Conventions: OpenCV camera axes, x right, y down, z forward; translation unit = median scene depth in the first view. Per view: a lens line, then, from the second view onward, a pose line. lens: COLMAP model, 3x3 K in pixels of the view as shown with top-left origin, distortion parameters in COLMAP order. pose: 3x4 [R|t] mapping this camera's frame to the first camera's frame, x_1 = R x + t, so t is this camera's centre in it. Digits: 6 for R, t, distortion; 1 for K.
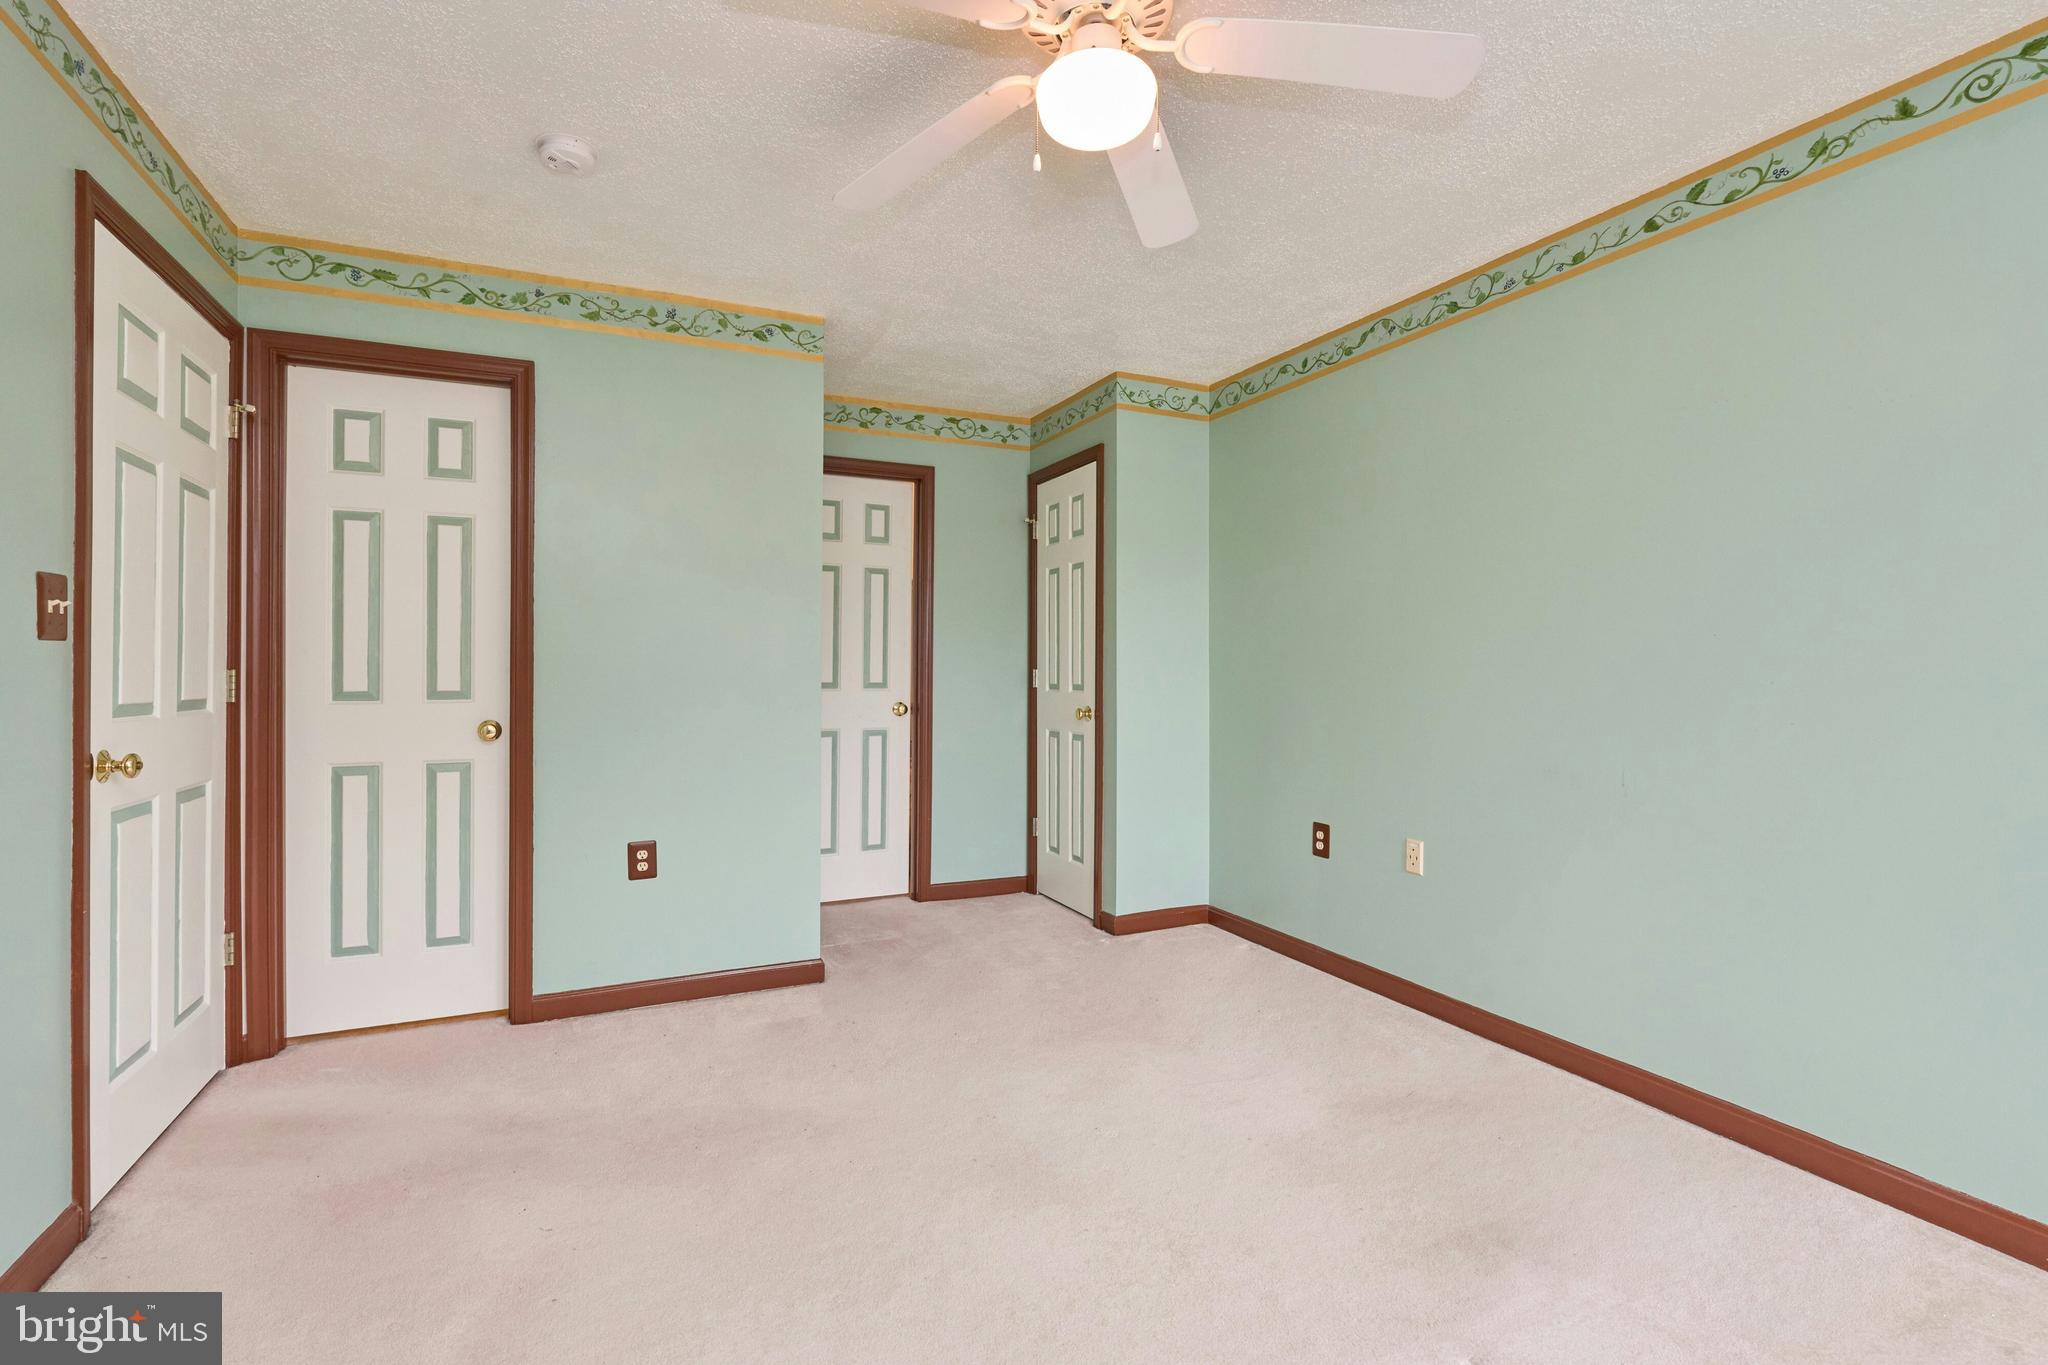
lens RADIAL K [[948.5, 0, 1031.0], [0, 948.5, 674.0], [0, 0, 1]] dist [-0.013560, 0.003547]
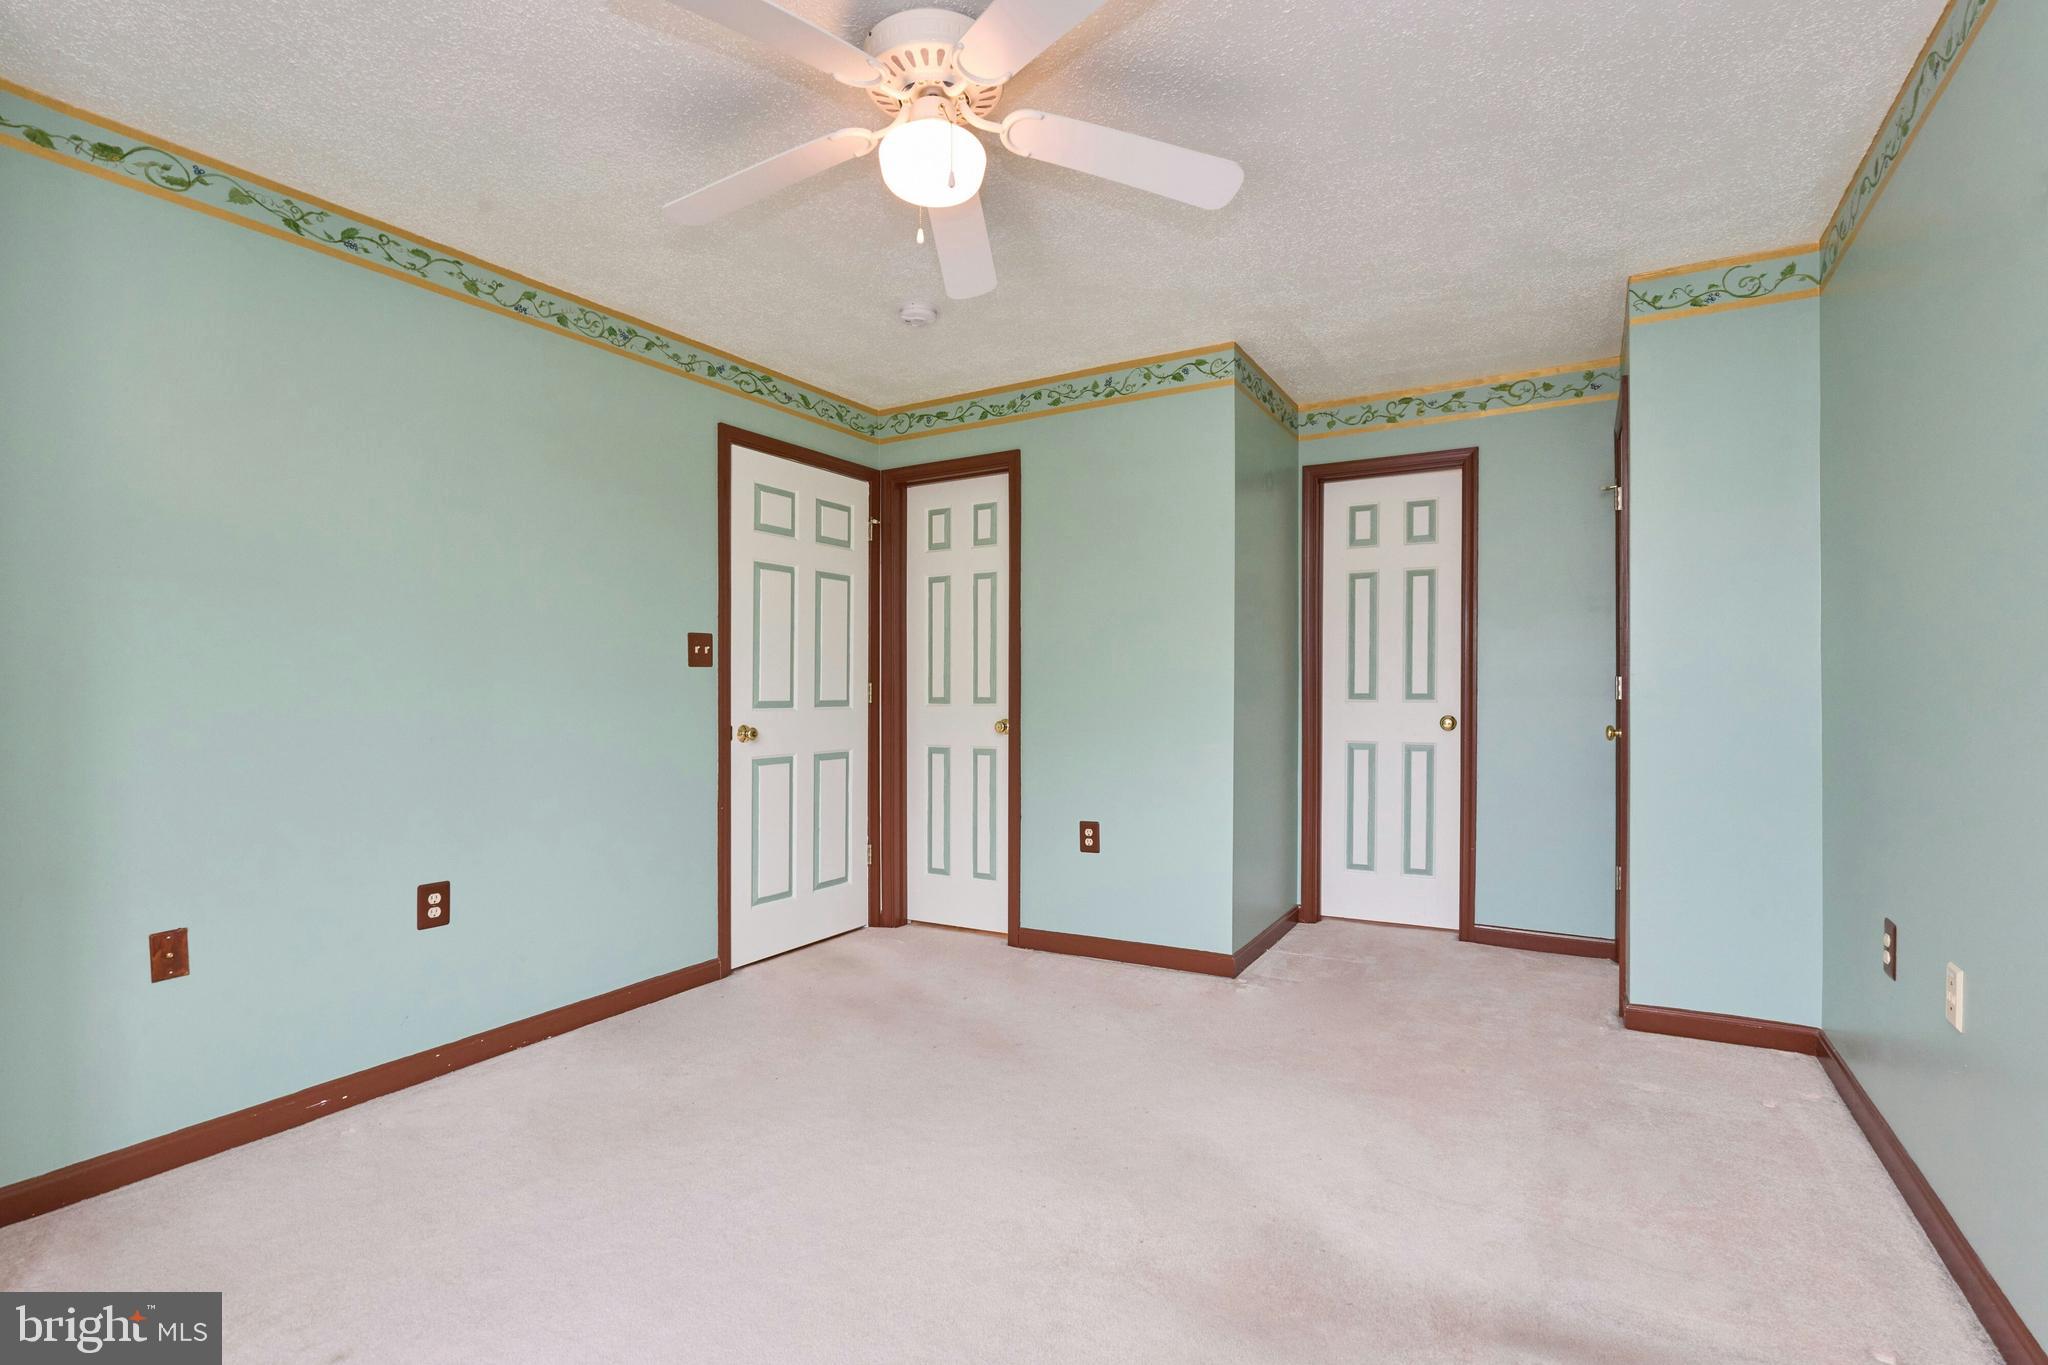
lens RADIAL K [[955.0, 0, 1034.6], [0, 955.0, 691.7], [0, 0, 1]] dist [-0.016912, 0.004944]
pose [[0.574732, -0.004263, -0.818331, 0.603906], [0.002723, 0.999991, -0.003297, 0.014779], [0.818337, -0.000333, 0.574738, 0.255432]]
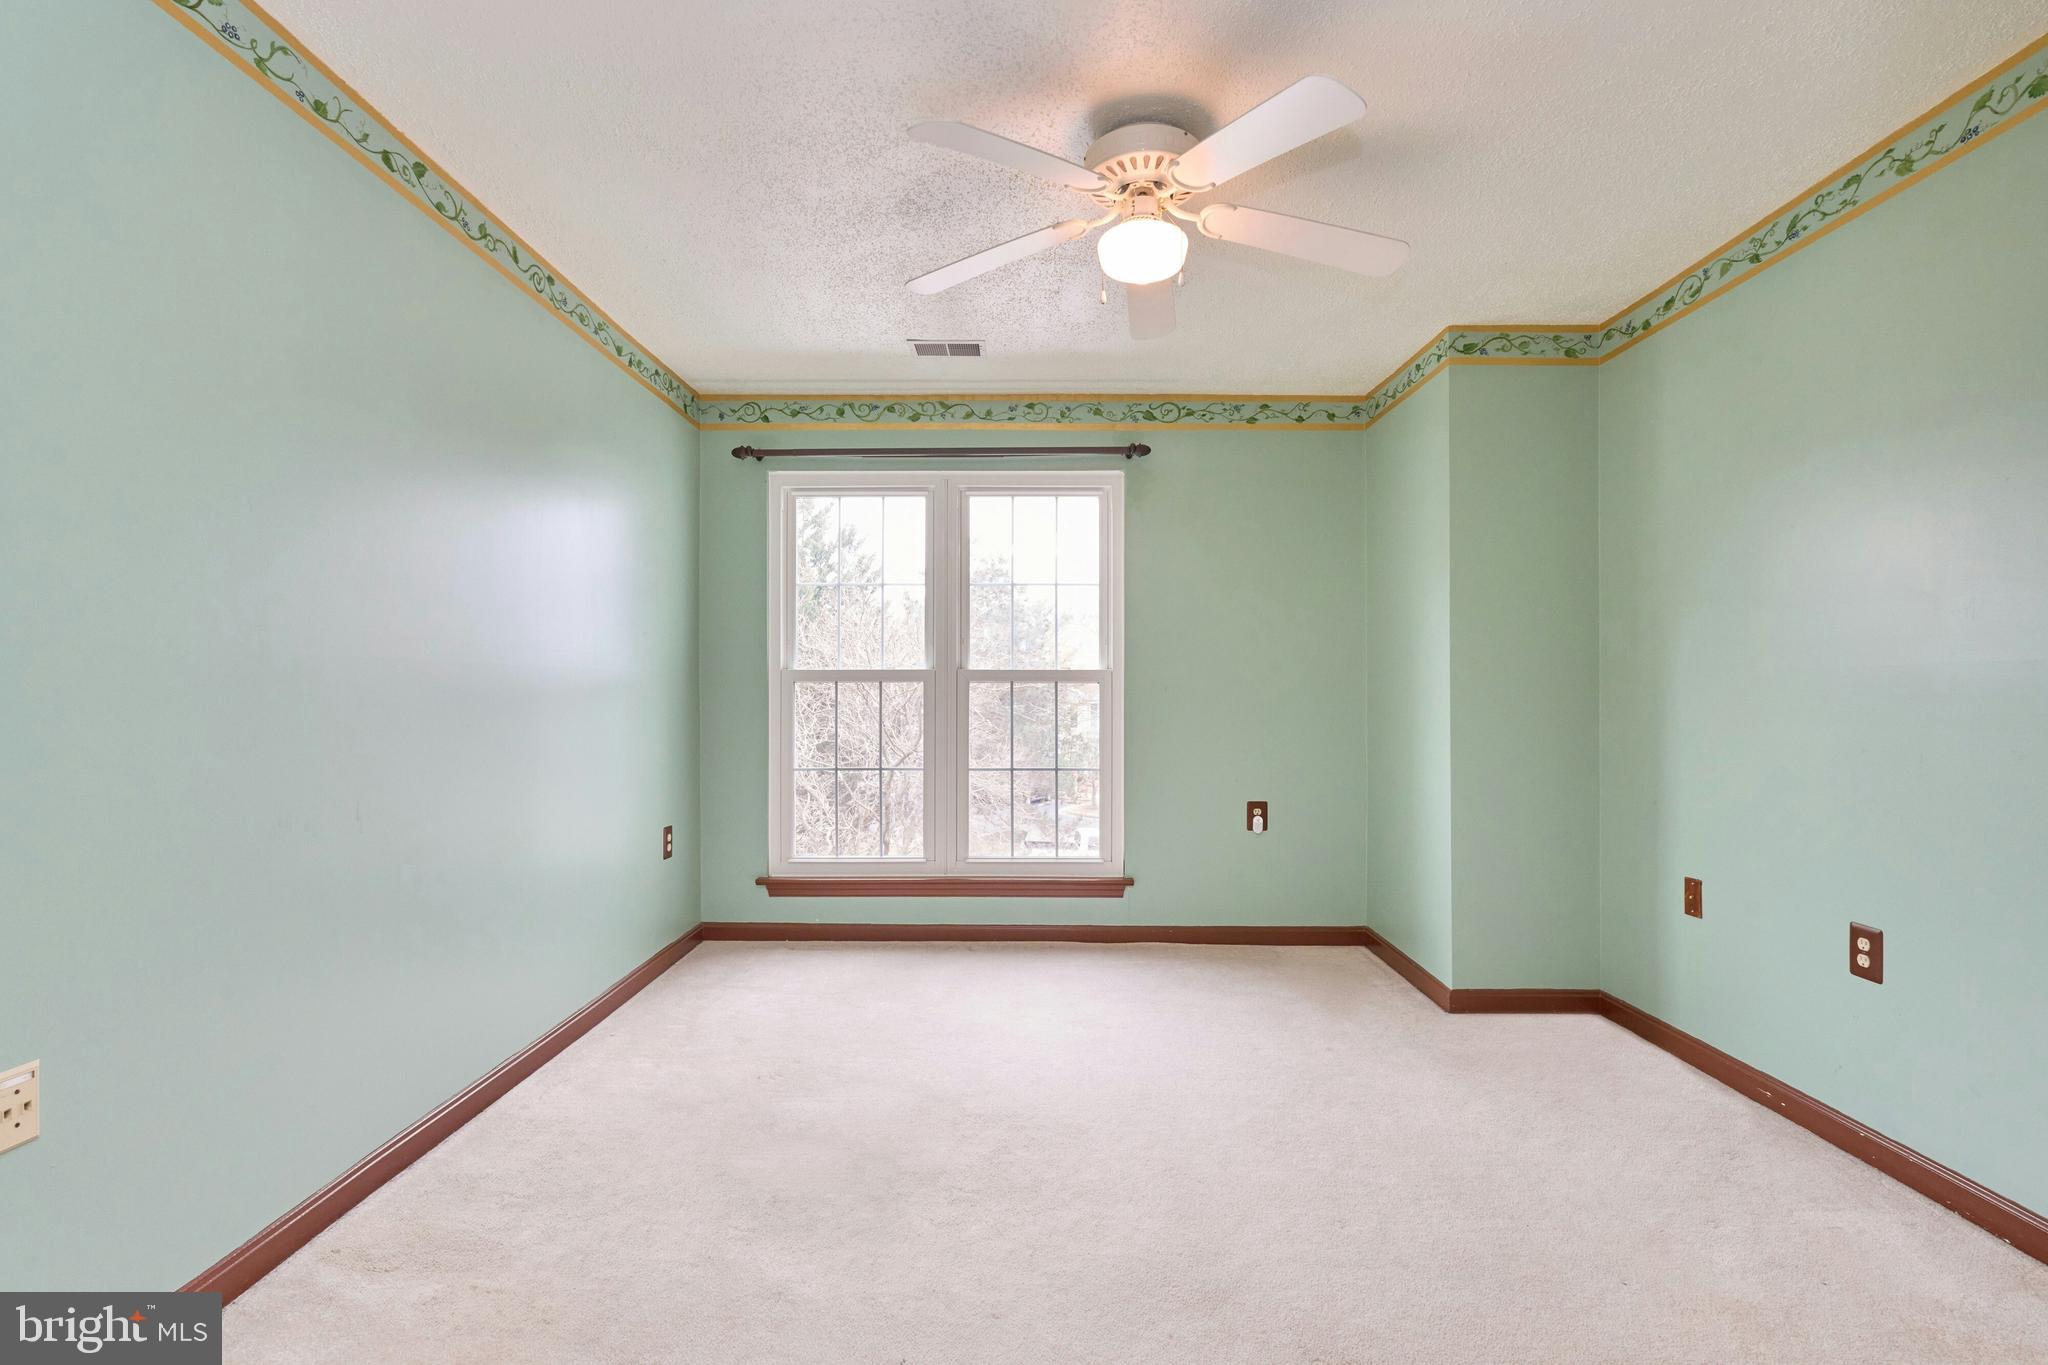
lens RADIAL K [[951.0, 0, 1026.0], [0, 951.0, 669.7], [0, 0, 1]] dist [-0.017248, 0.004506]
pose [[-0.901312, 0.003535, 0.433156, -0.201873], [-0.002126, 0.999919, -0.012583, 0.000103], [-0.433165, -0.012262, -0.901231, 1.277341]]
